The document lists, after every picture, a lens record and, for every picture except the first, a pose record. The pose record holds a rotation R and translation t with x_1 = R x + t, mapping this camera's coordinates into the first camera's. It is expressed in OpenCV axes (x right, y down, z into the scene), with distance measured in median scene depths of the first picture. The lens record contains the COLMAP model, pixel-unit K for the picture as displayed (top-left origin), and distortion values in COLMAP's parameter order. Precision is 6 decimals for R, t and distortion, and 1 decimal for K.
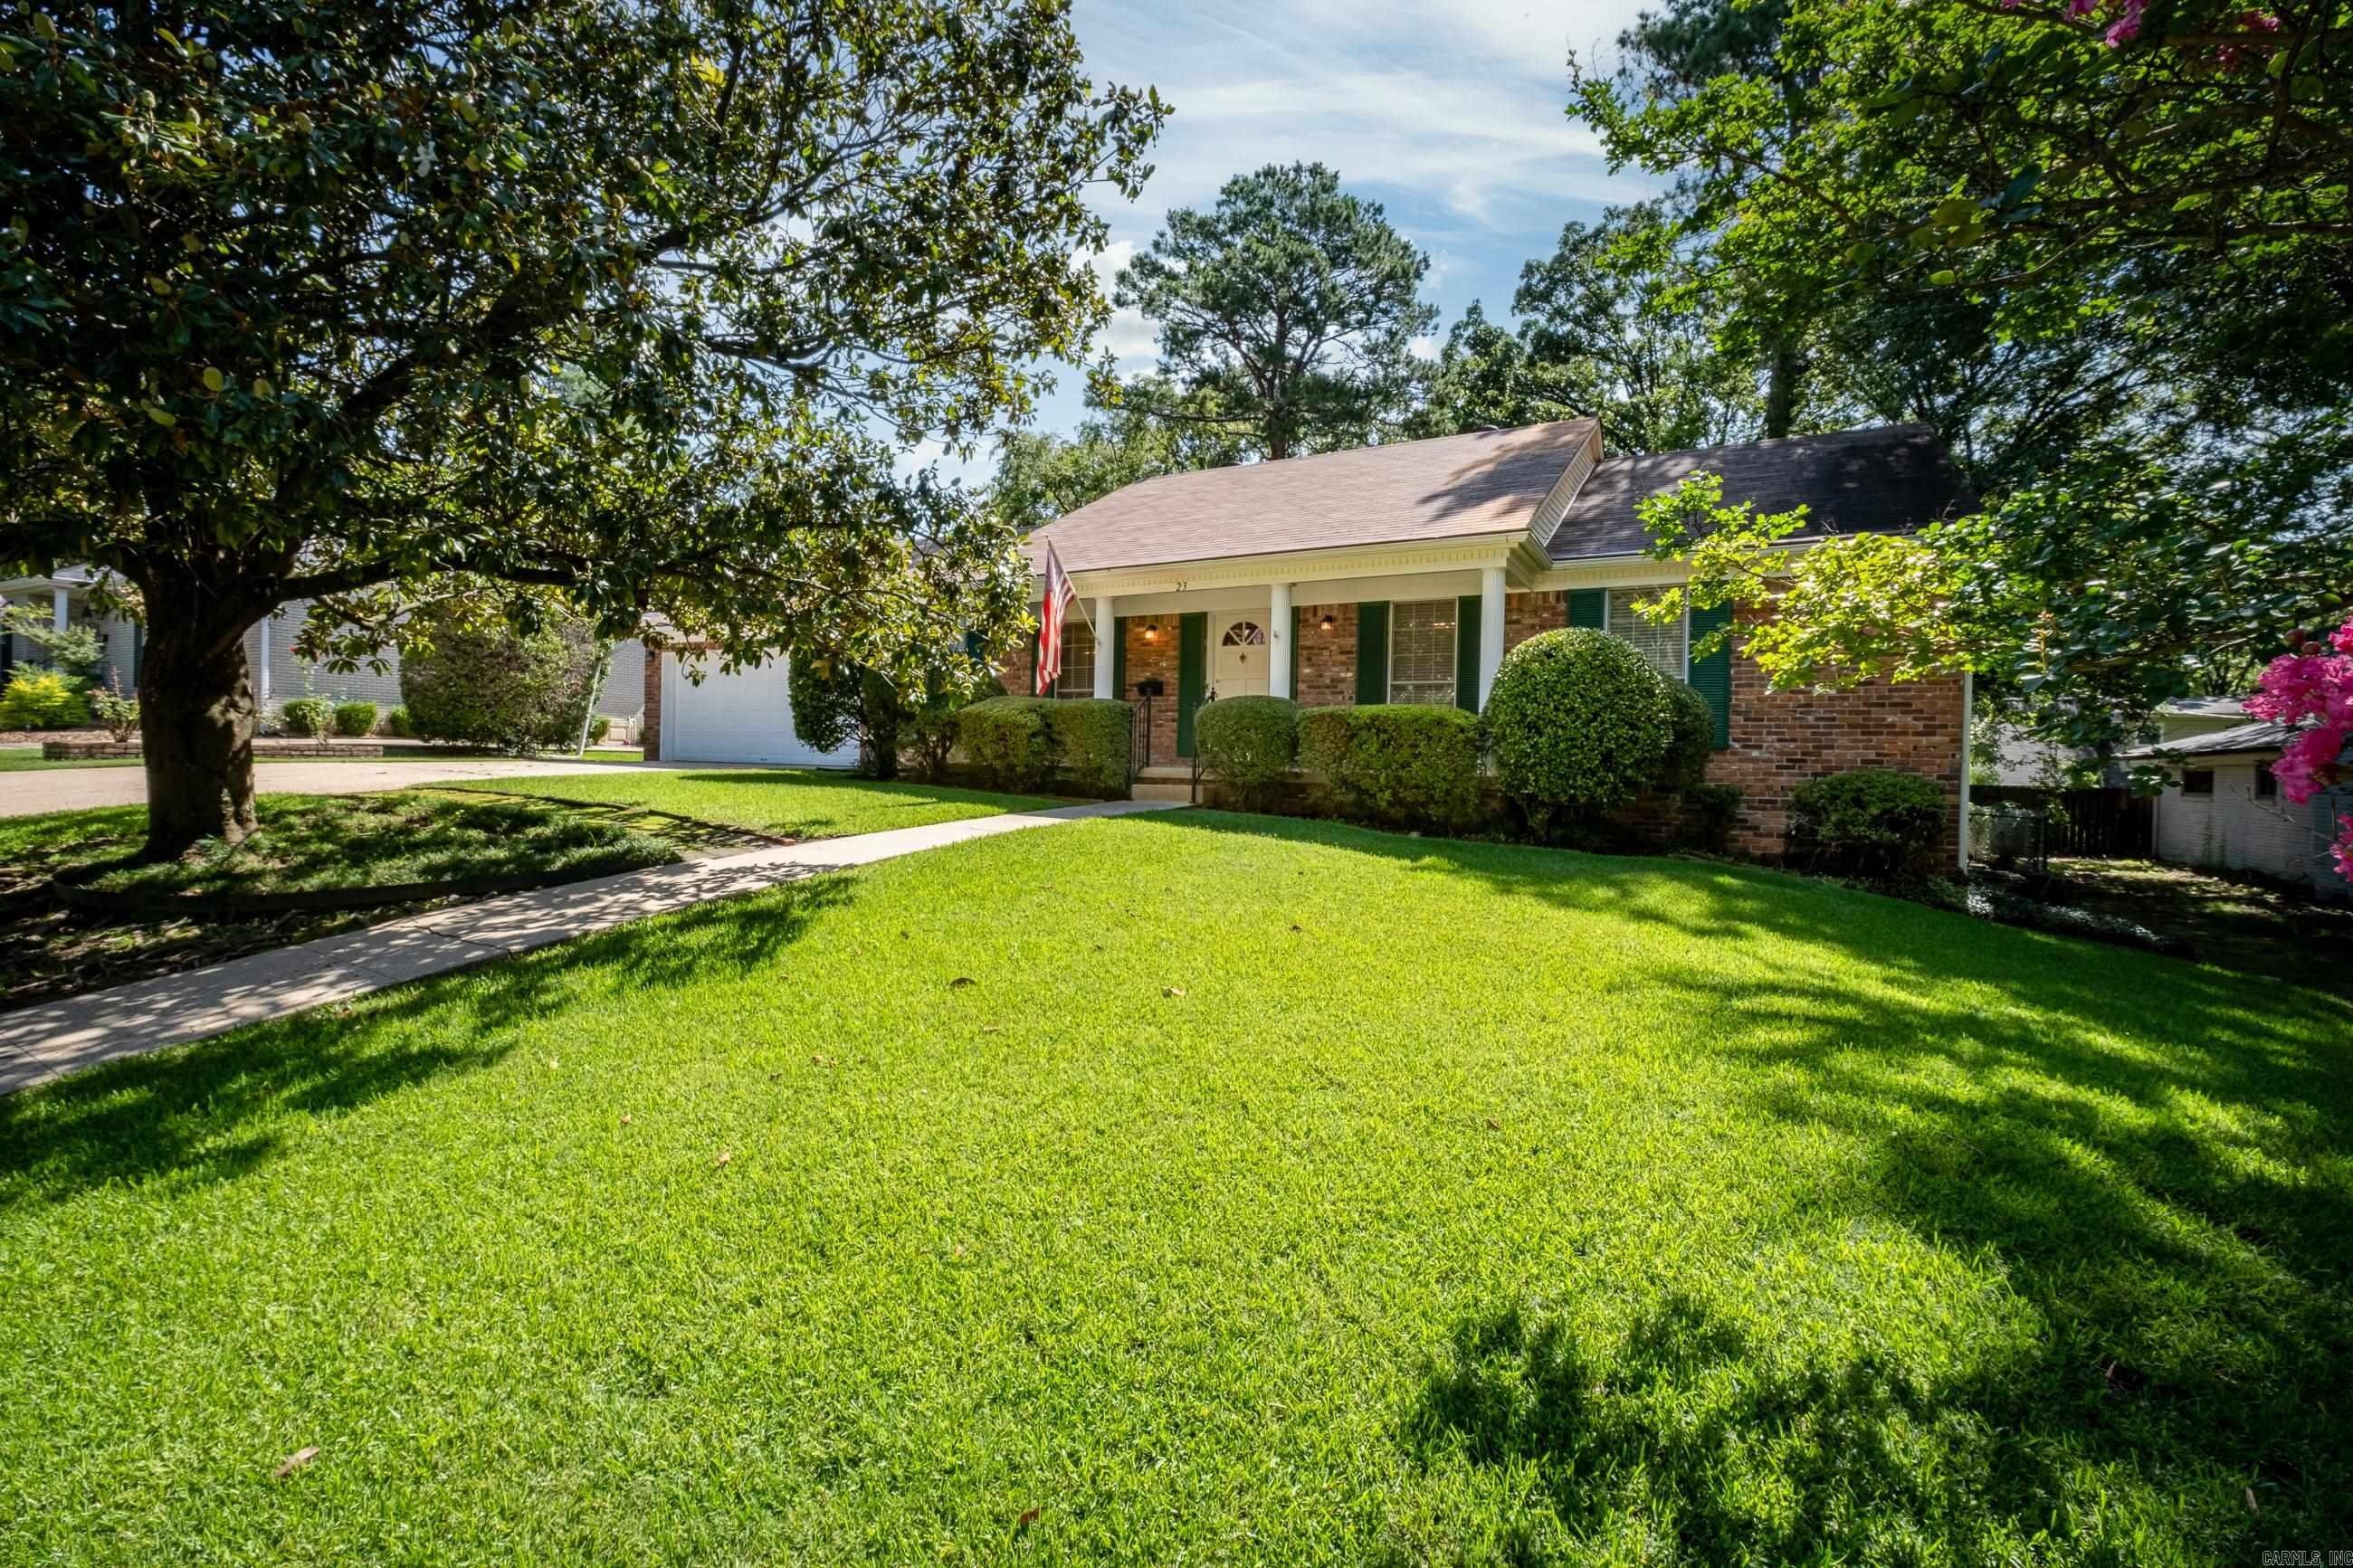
lens RADIAL K [[1052.6, 0, 1215.1], [0, 1052.6, 769.8], [0, 0, 1]] dist [-0.003421, -0.000594]
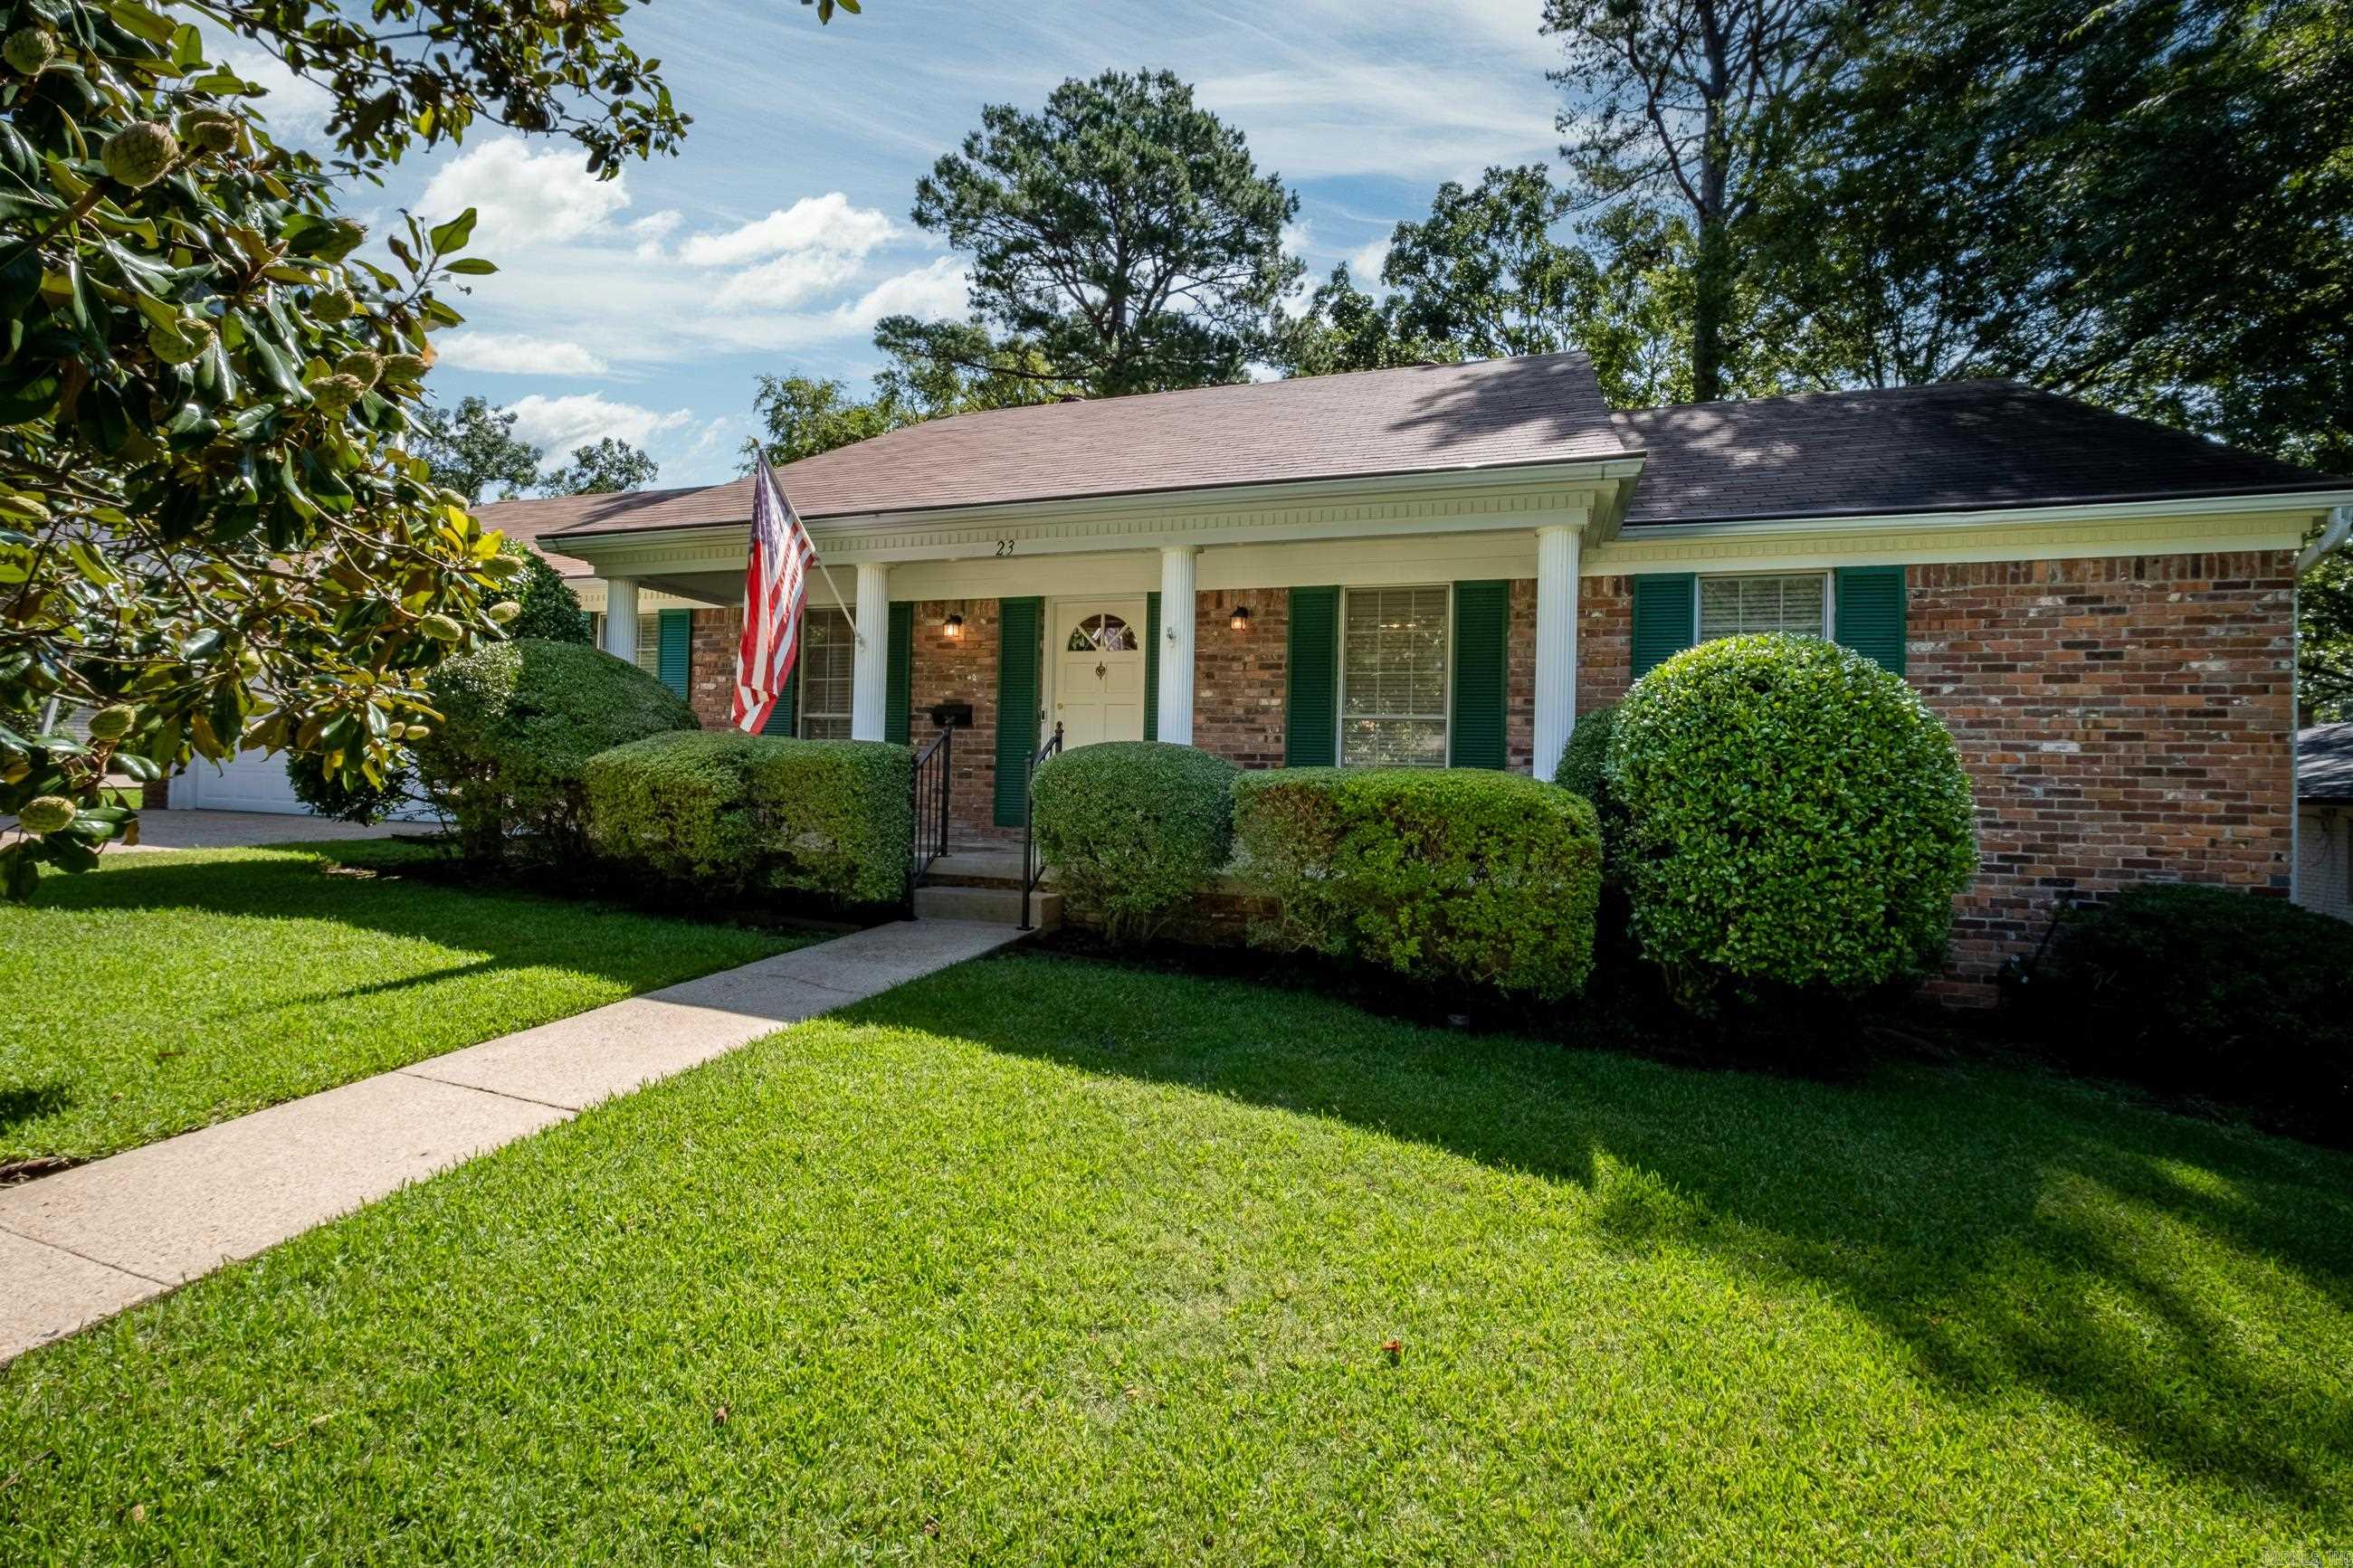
lens RADIAL K [[1052.6, 0, 1215.1], [0, 1052.6, 769.8], [0, 0, 1]] dist [-0.003421, -0.000594]
pose [[0.984922, 0.002948, 0.172972, -0.007998], [-0.001949, 0.999980, -0.005945, -0.022125], [-0.172986, 0.005519, 0.984909, 0.186790]]
